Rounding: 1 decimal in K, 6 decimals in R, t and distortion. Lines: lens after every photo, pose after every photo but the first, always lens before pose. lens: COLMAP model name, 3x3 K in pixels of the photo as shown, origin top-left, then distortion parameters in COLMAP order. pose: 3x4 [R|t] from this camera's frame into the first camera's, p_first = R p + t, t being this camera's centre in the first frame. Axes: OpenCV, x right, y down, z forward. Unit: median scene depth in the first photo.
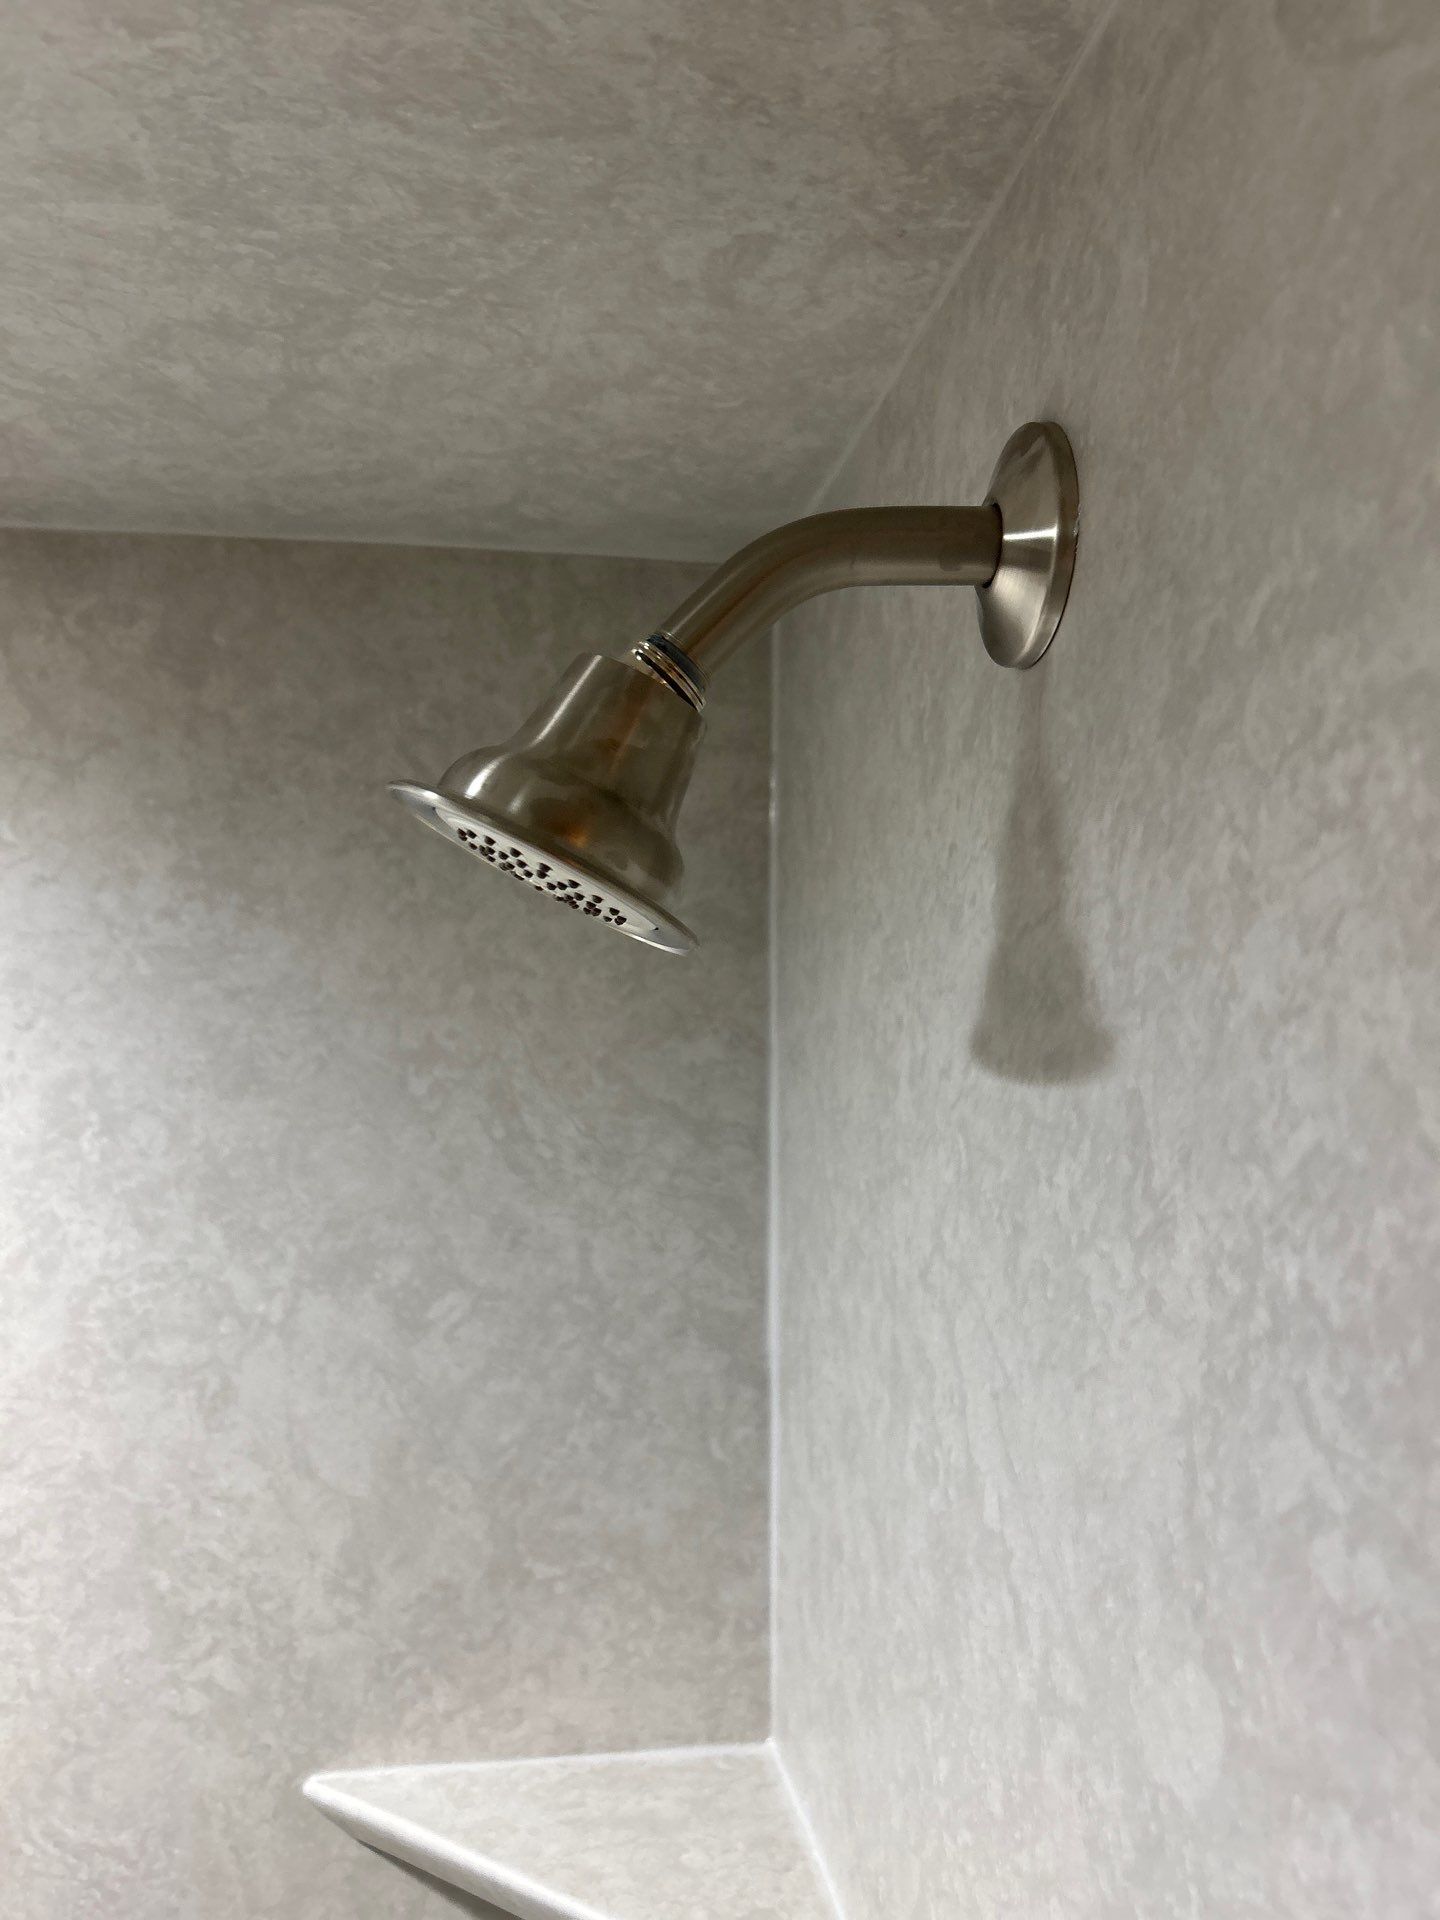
lens RADIAL K [[1499.1, 0, 731.8], [0, 1499.1, 954.1], [0, 0, 1]] dist [-0.036991, 0.012444]
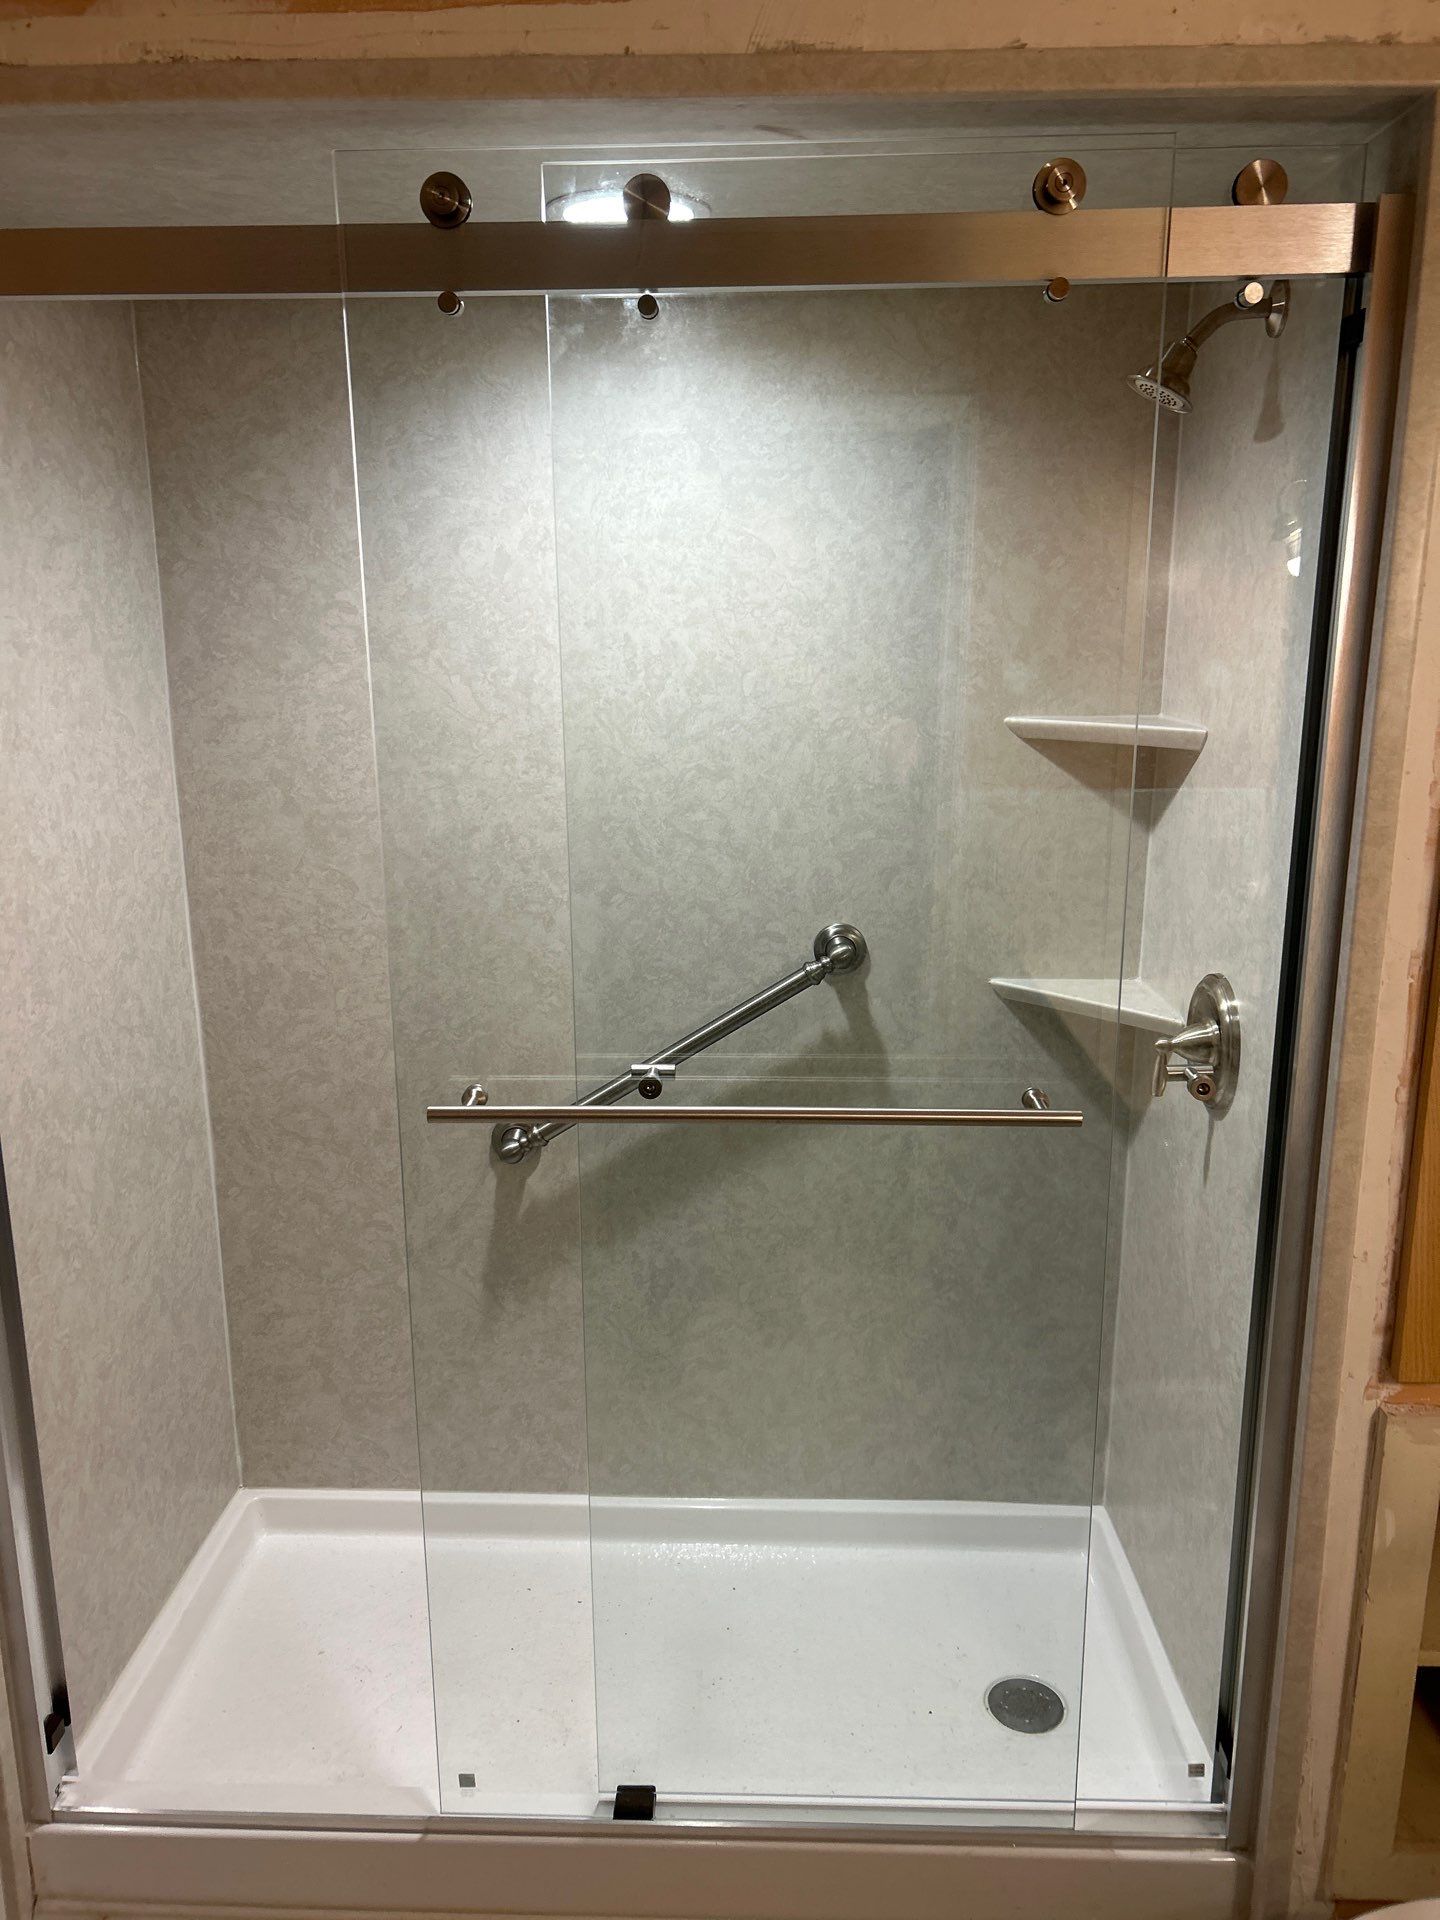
lens RADIAL K [[1436.6, 0, 708.1], [0, 1436.6, 954.7], [0, 0, 1]] dist [0.027729, -0.027028]
pose [[0.980279, 0.038084, -0.193913, -0.288884], [0.019219, 0.958231, 0.285349, 0.158727], [0.196681, -0.283448, 0.938602, -2.037118]]
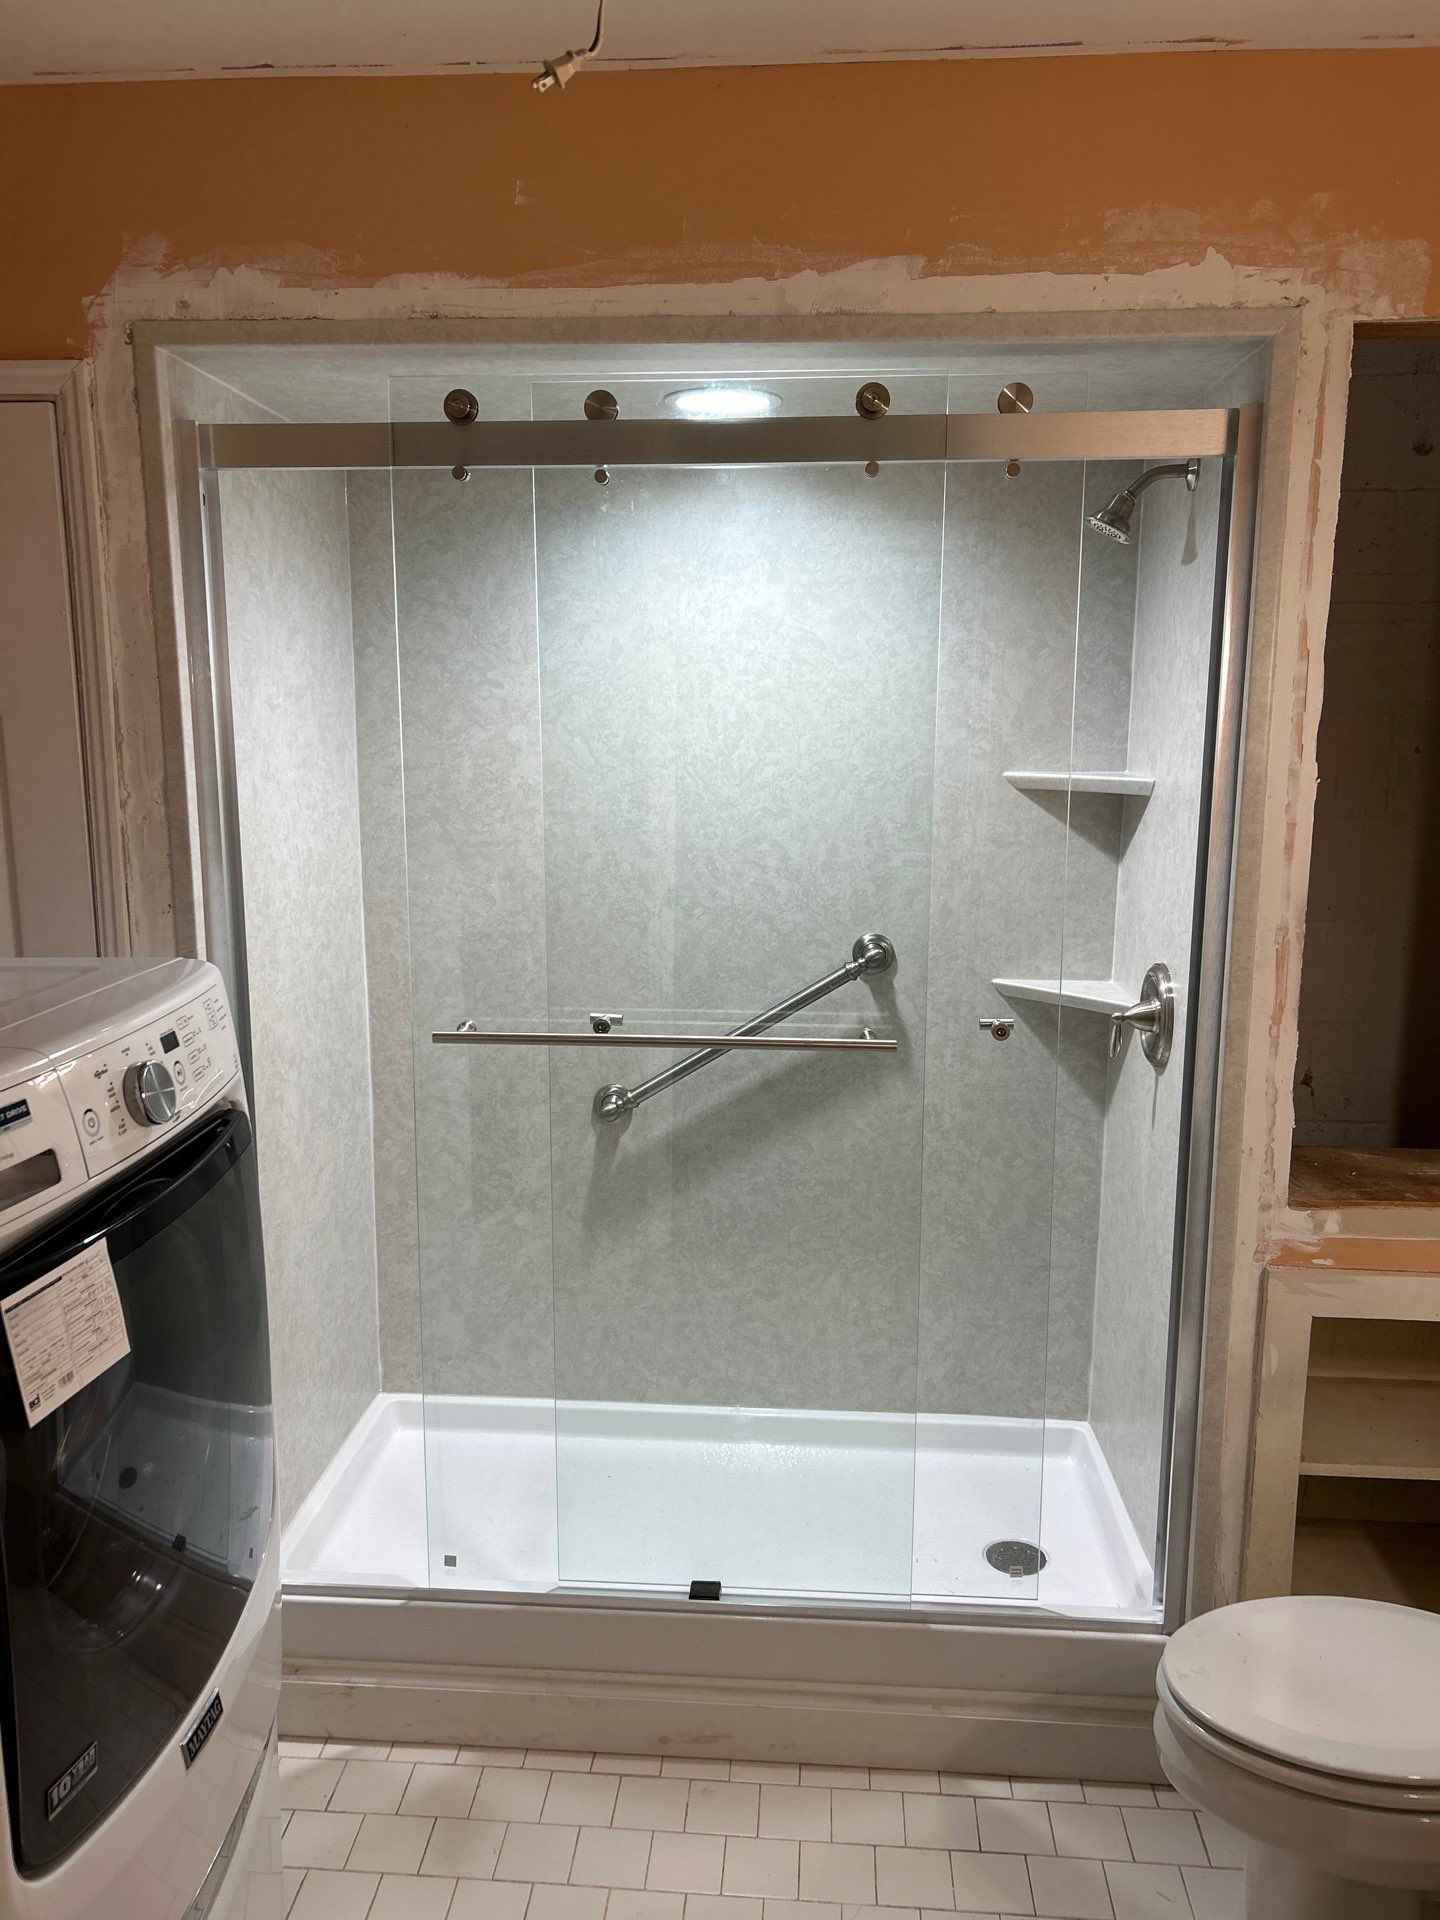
lens RADIAL K [[1436.6, 0, 708.6], [0, 1436.6, 964.3], [0, 0, 1]] dist [0.027729, -0.027028]
pose [[0.972478, 0.041830, -0.229211, -0.150535], [0.011756, 0.973690, 0.227573, 0.168092], [0.232699, -0.224005, 0.946400, -2.878099]]
